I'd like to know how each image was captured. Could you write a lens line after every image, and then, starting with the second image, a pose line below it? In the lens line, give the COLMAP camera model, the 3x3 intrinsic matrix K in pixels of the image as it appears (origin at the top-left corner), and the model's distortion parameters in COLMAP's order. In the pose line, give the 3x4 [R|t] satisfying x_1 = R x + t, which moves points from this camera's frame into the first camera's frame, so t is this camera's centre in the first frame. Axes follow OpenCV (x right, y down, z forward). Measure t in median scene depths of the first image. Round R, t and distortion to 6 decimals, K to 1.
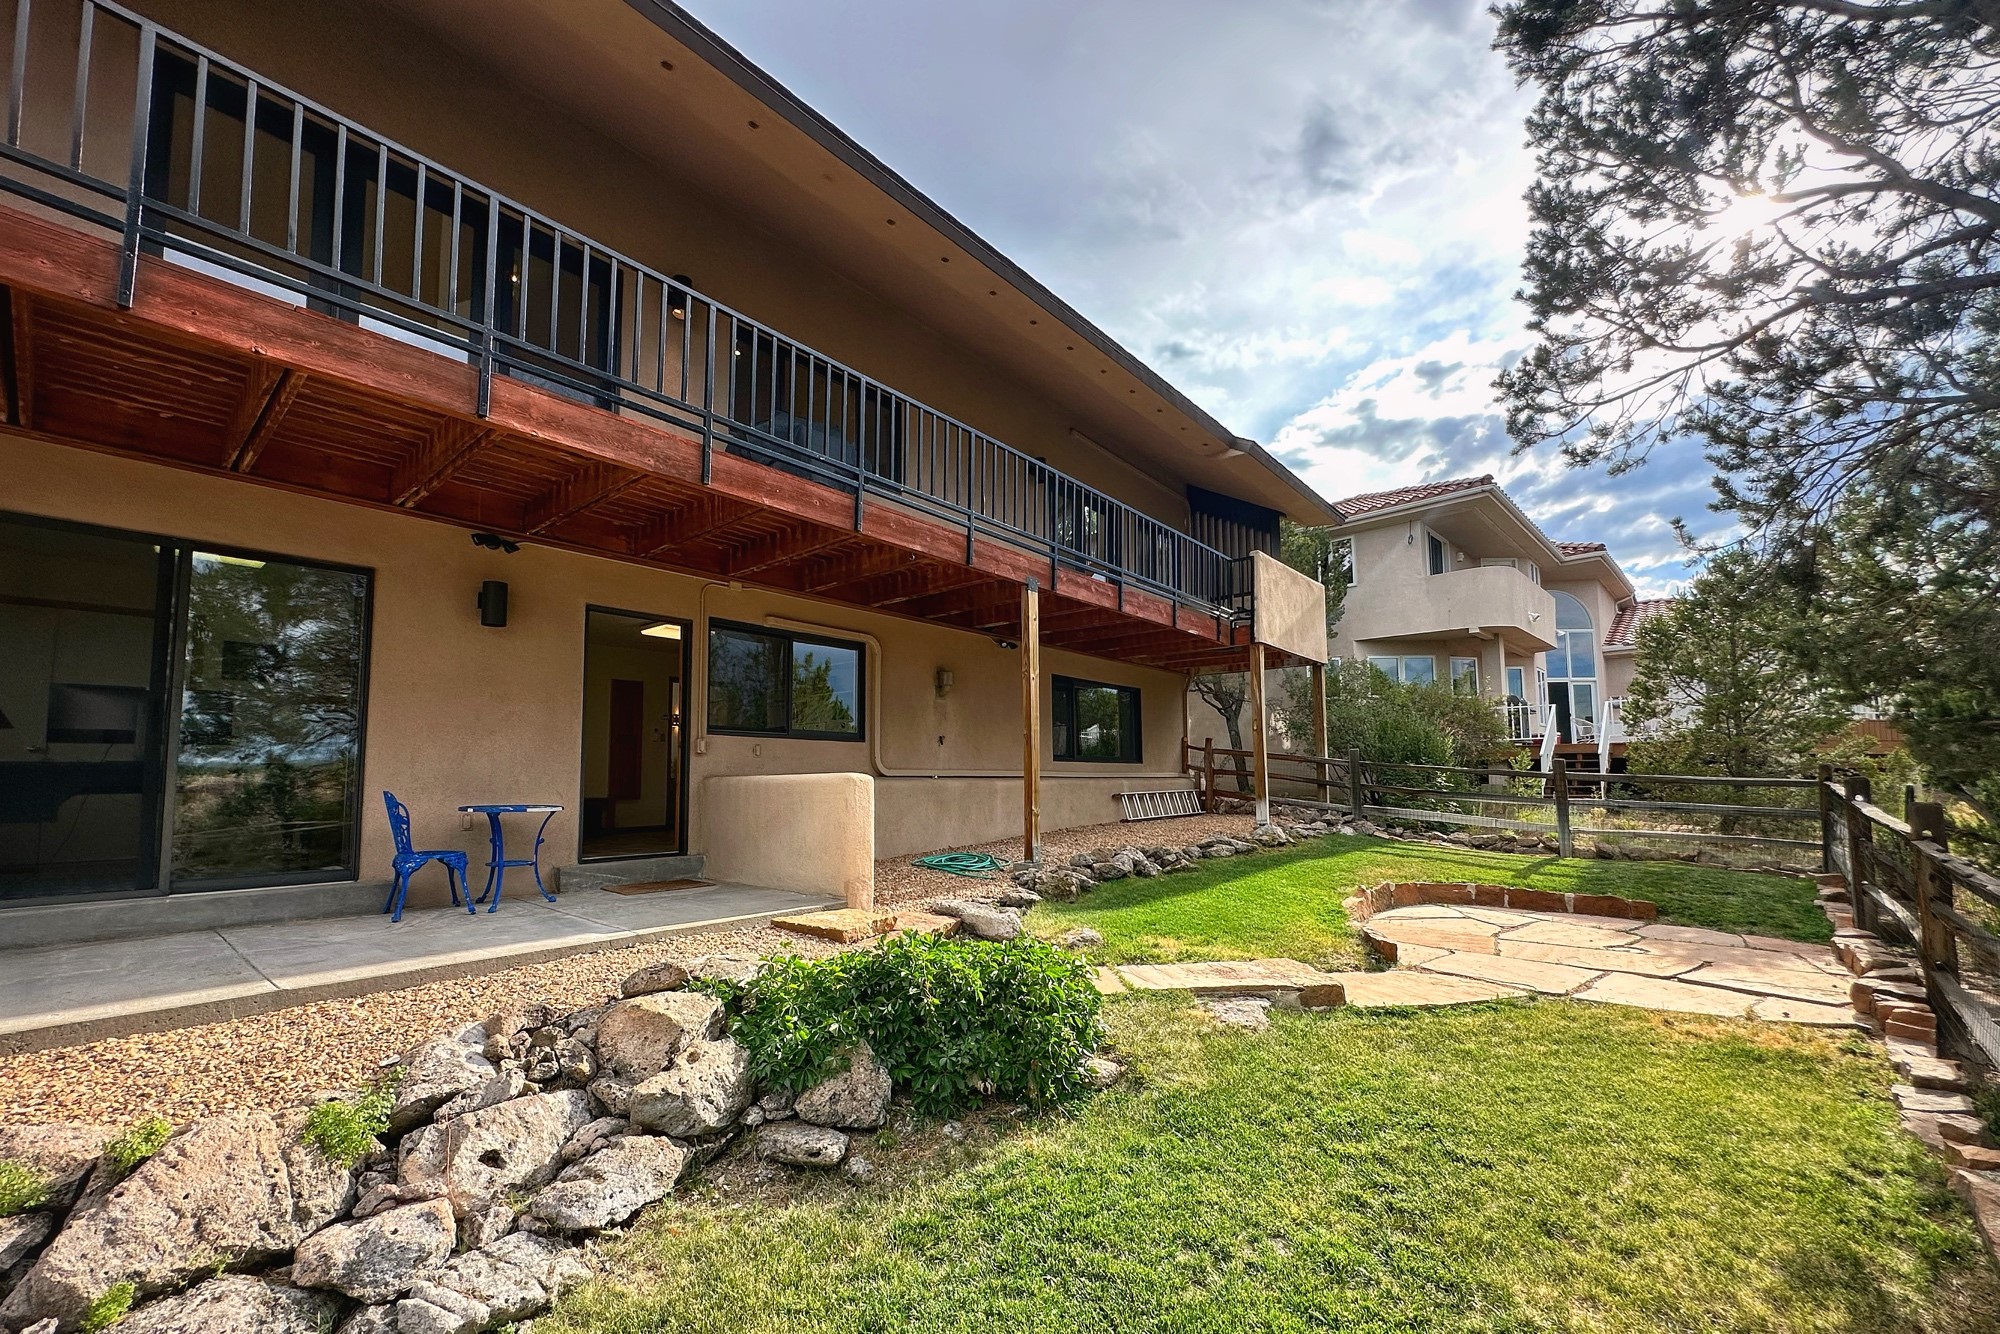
lens RADIAL K [[803.1, 0, 1000.0], [0, 803.1, 667.0], [0, 0, 1]] dist [-0.001204, -0.000116]
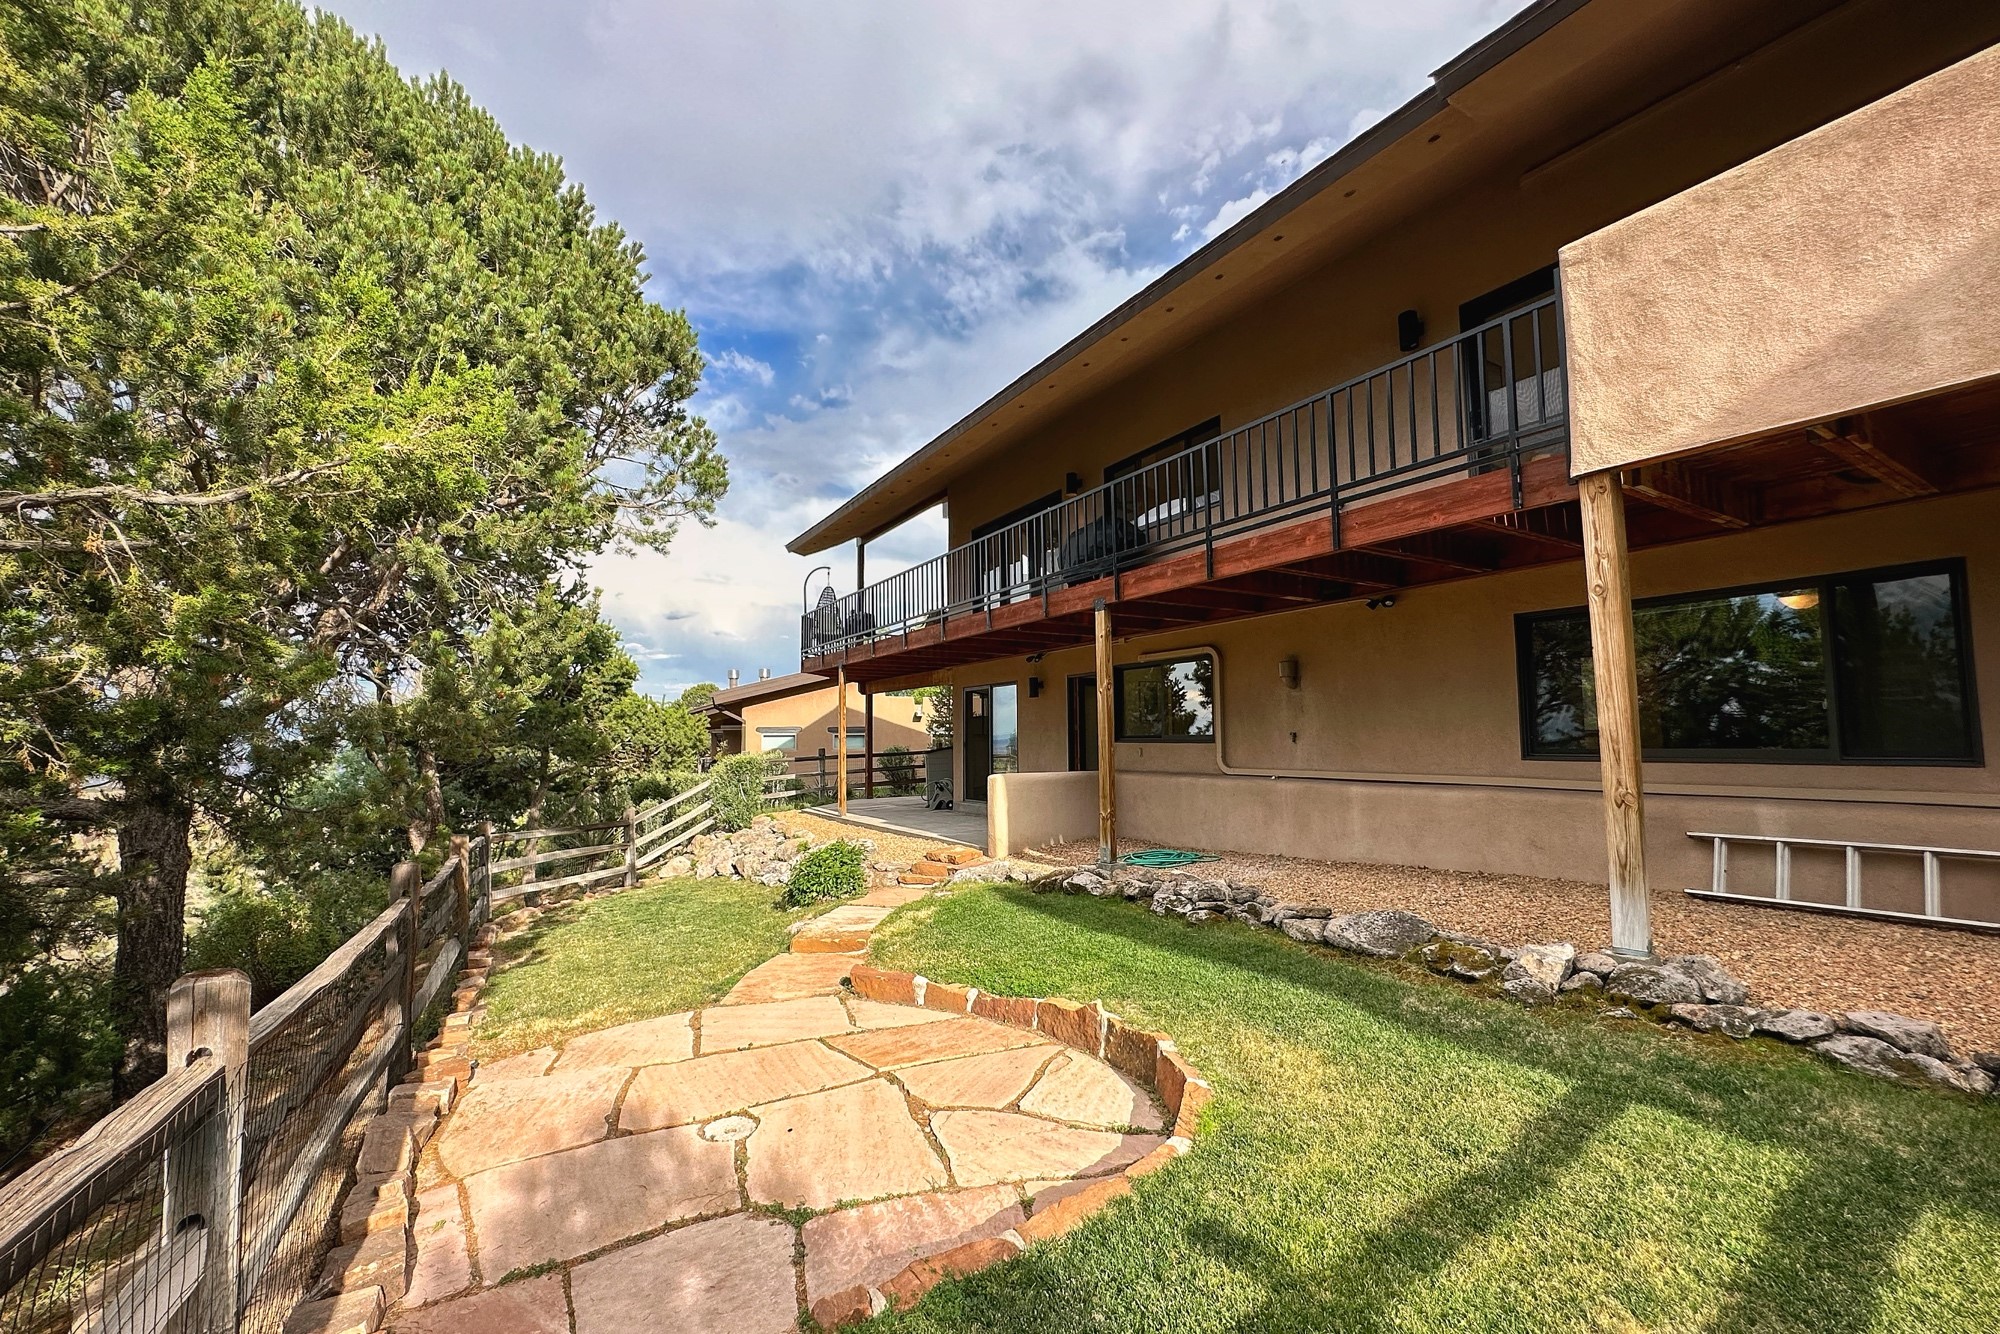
lens RADIAL K [[803.1, 0, 1000.0], [0, 803.1, 667.0], [0, 0, 1]] dist [-0.001204, -0.000116]
pose [[-0.285546, -0.070750, -0.955750, 1.058470], [0.150677, 0.981554, -0.117677, 0.082192], [0.946446, -0.177612, -0.269619, 1.112918]]
